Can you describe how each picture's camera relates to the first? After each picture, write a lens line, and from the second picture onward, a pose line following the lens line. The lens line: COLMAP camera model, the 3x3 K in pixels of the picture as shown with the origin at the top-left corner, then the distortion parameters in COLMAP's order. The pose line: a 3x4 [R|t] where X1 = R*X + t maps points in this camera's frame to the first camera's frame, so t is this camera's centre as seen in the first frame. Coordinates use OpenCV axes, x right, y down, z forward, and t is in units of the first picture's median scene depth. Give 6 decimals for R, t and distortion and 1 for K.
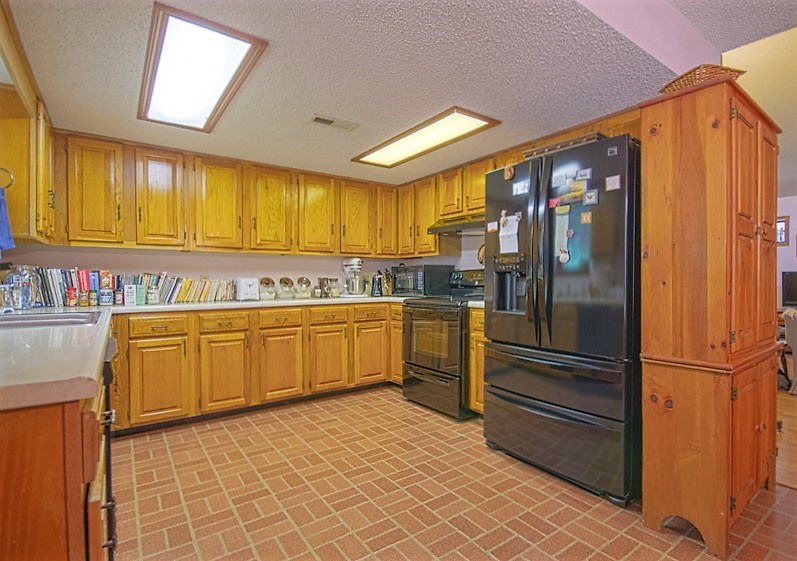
lens RADIAL K [[414.5, 0, 398.5], [0, 414.5, 280.5], [0, 0, 1]] dist [-0.000108, 0.000392]
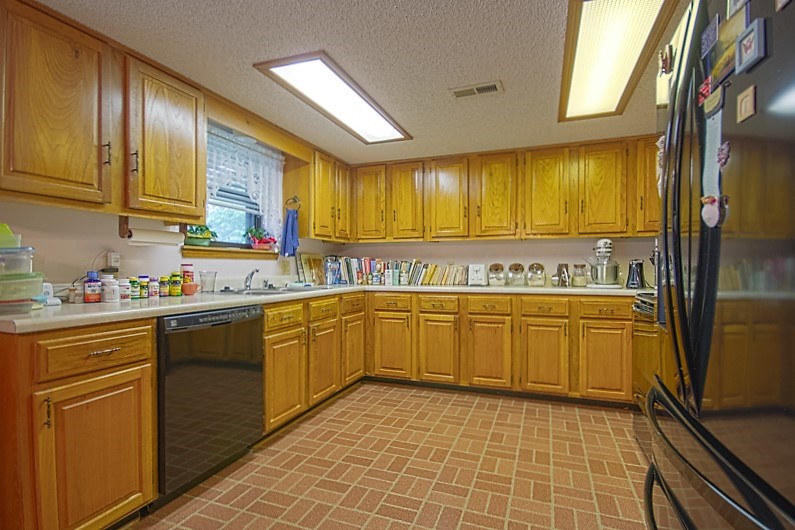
lens RADIAL K [[374.5, 0, 398.4], [0, 374.5, 267.4], [0, 0, 1]] dist [0.011418, -0.013116]
pose [[0.561397, 0.004096, -0.827536, 0.327678], [-0.001903, 0.999991, 0.003658, -0.001240], [0.827544, -0.000479, 0.561400, 0.318728]]
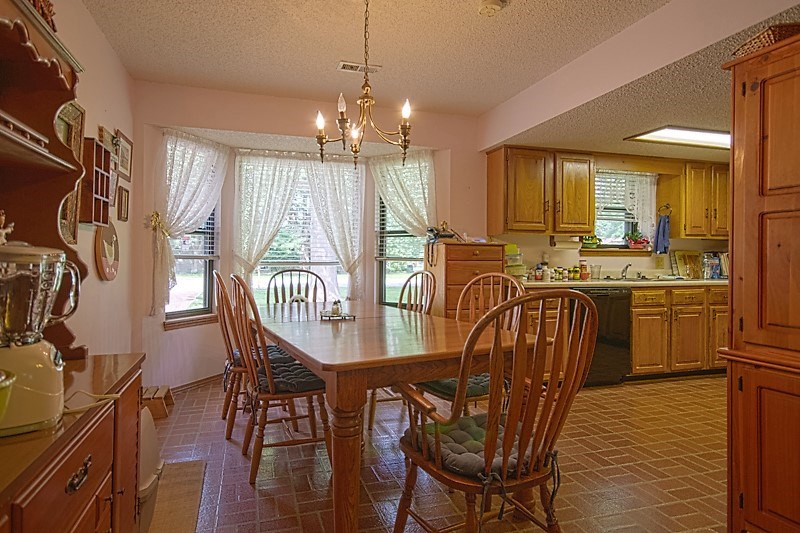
lens RADIAL K [[438.8, 0, 400.0], [0, 438.8, 266.5], [0, 0, 1]] dist [0.004240, 0.000847]
pose [[-0.290018, 0.013430, -0.956927, 0.930838], [-0.002759, 0.999886, 0.014869, -0.003628], [0.957017, 0.006952, -0.289948, 0.244142]]
